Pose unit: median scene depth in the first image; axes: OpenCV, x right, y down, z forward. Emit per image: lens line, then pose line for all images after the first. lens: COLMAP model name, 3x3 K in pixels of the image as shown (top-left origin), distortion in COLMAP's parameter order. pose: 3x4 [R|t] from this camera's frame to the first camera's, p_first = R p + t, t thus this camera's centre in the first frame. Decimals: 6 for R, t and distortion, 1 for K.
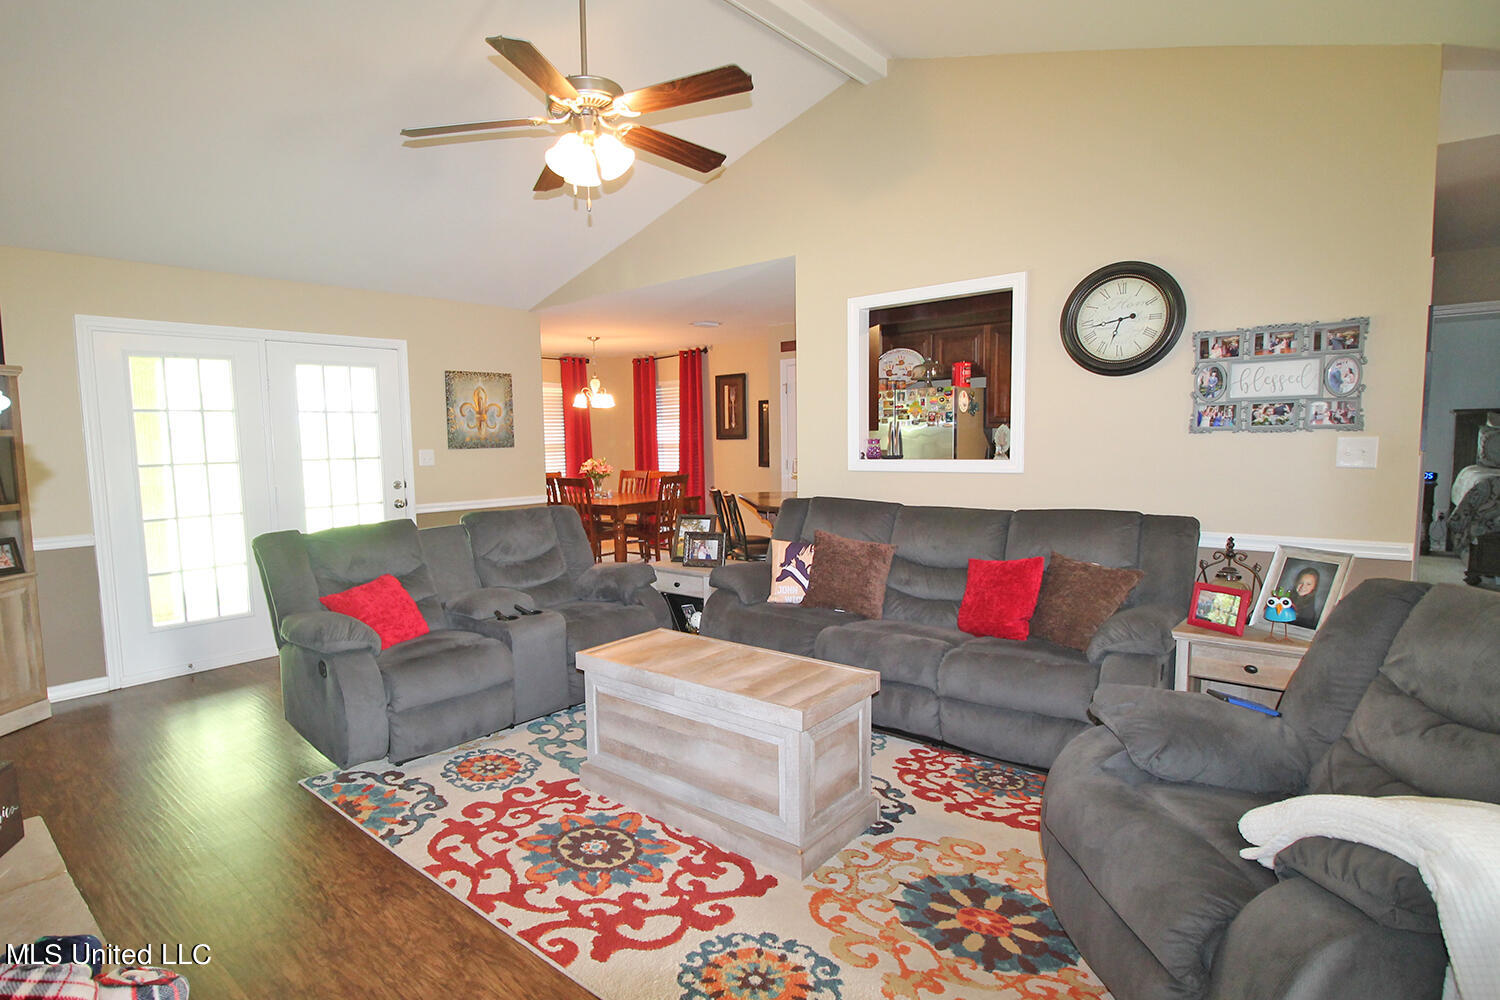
lens RADIAL K [[782.8, 0, 665.4], [0, 782.8, 505.4], [0, 0, 1]] dist [-0.001587, -0.000303]
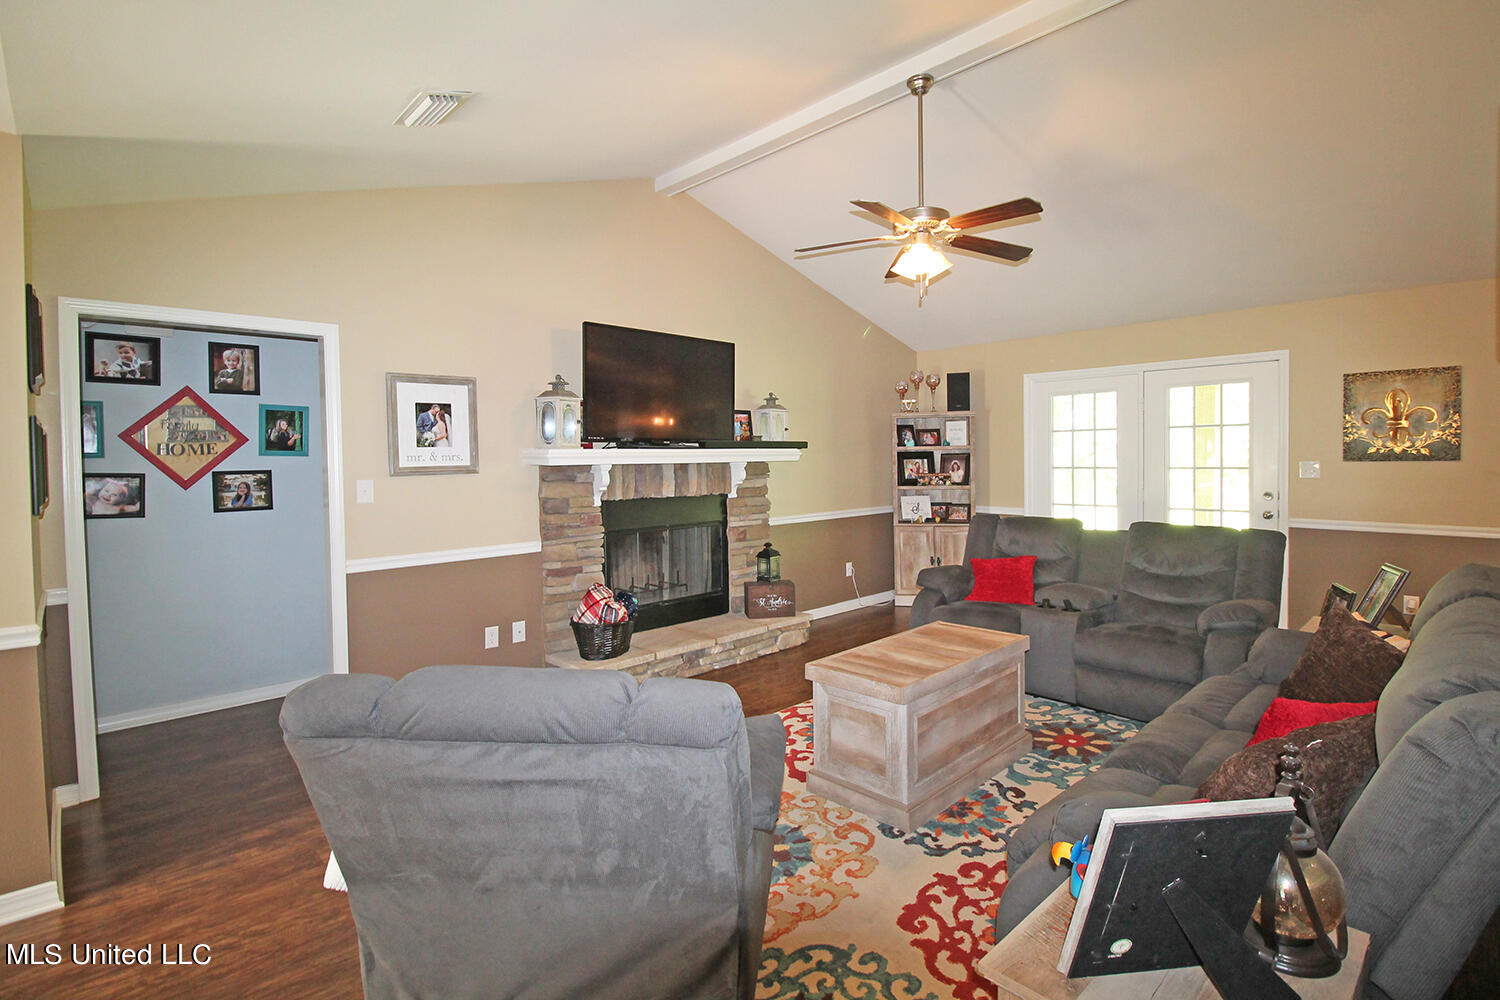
lens RADIAL K [[714.6, 0, 765.7], [0, 714.6, 477.3], [0, 0, 1]] dist [-0.013909, -0.001210]
pose [[-0.036147, 0.051262, -0.998031, 1.142785], [-0.073135, 0.995870, 0.053800, -0.102206], [0.996667, 0.074936, -0.032249, 0.766992]]
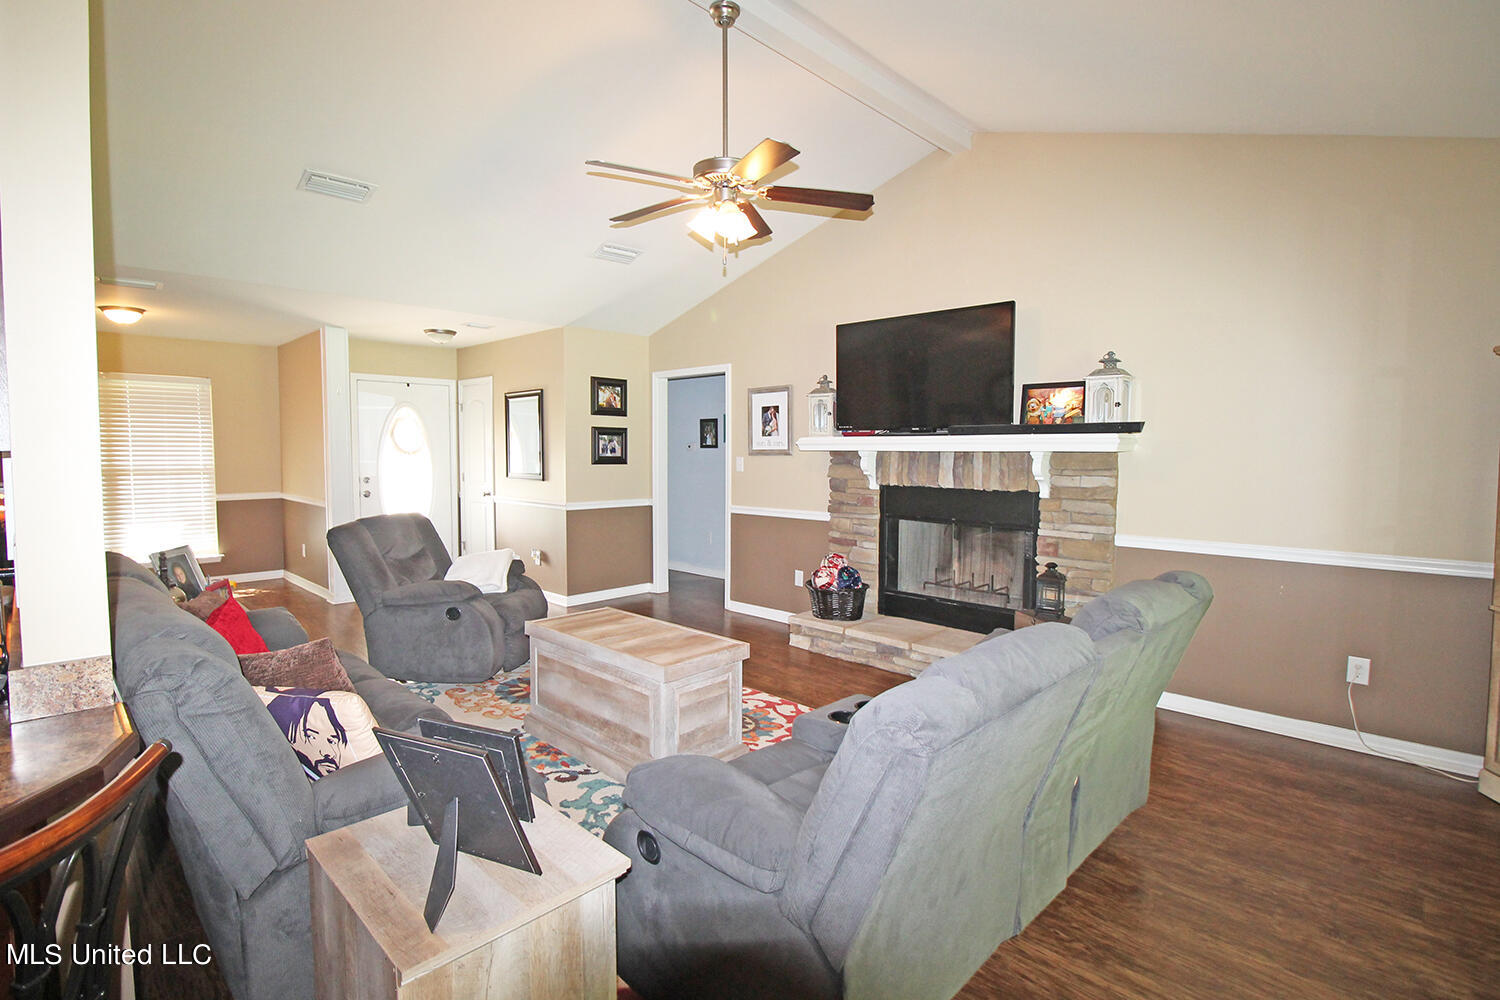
lens RADIAL K [[717.4, 0, 727.2], [0, 717.4, 491.1], [0, 0, 1]] dist [-0.003205, -0.000411]
pose [[-0.999261, 0.020487, 0.032527, -0.125969], [0.025020, 0.989012, 0.145703, -0.182426], [-0.029184, 0.146409, -0.988794, 2.073412]]
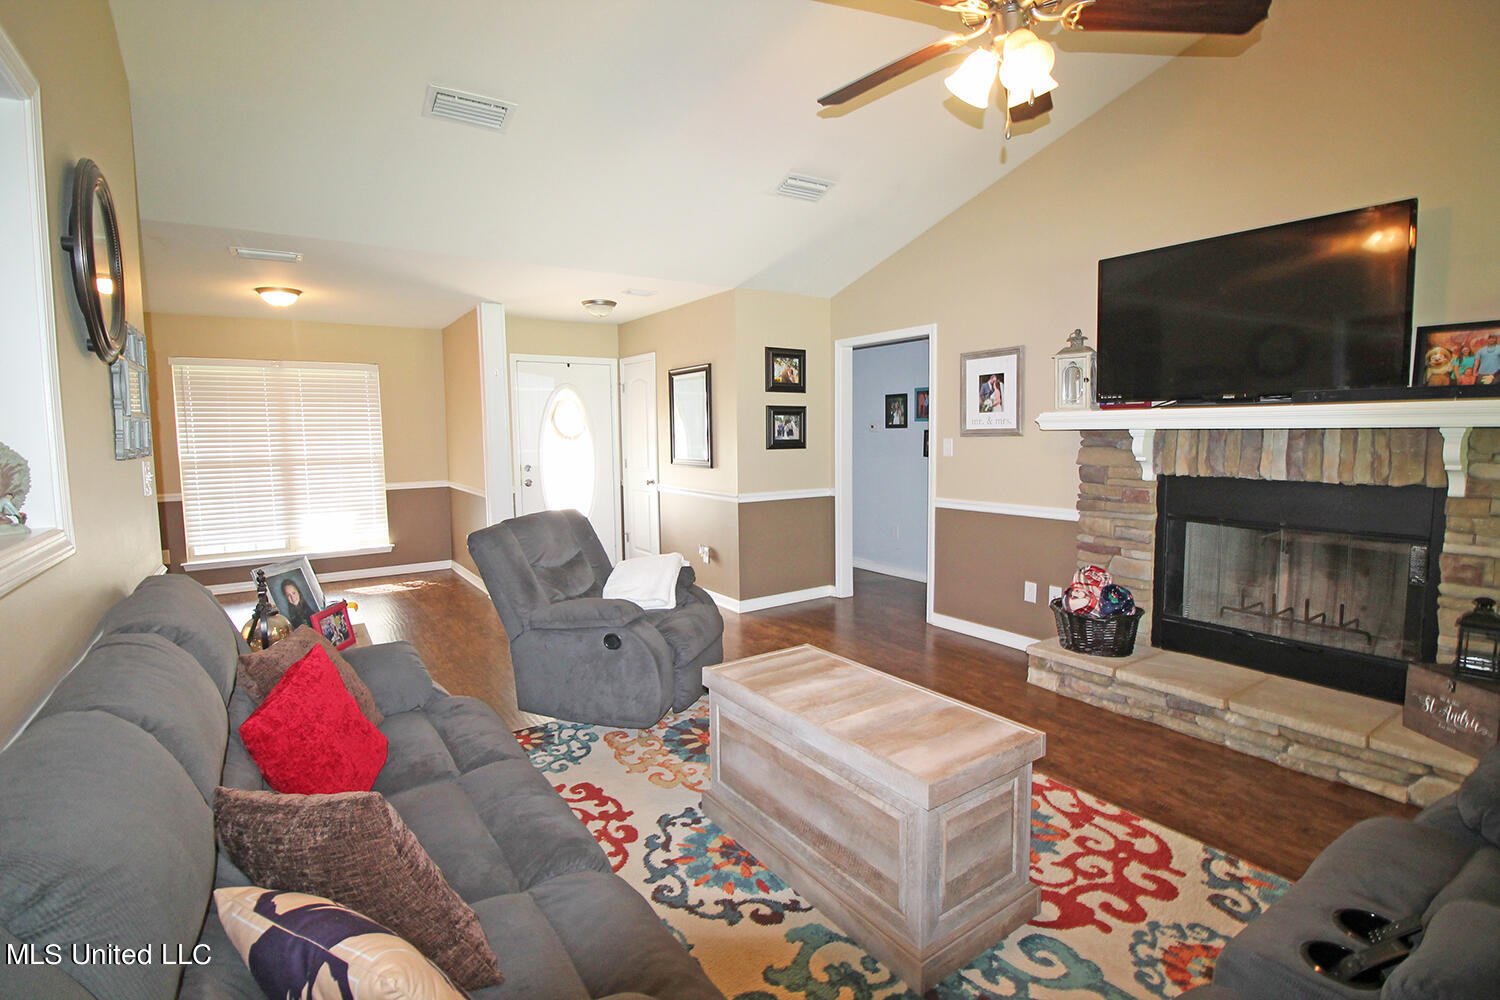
lens RADIAL K [[699.9, 0, 747.3], [0, 699.9, 491.6], [0, 0, 1]] dist [-0.012561, -0.000509]
pose [[-0.976091, 0.018978, 0.216533, 0.009929], [0.056433, 0.984147, 0.168134, -0.157278], [-0.209910, 0.176334, -0.961688, 1.710298]]
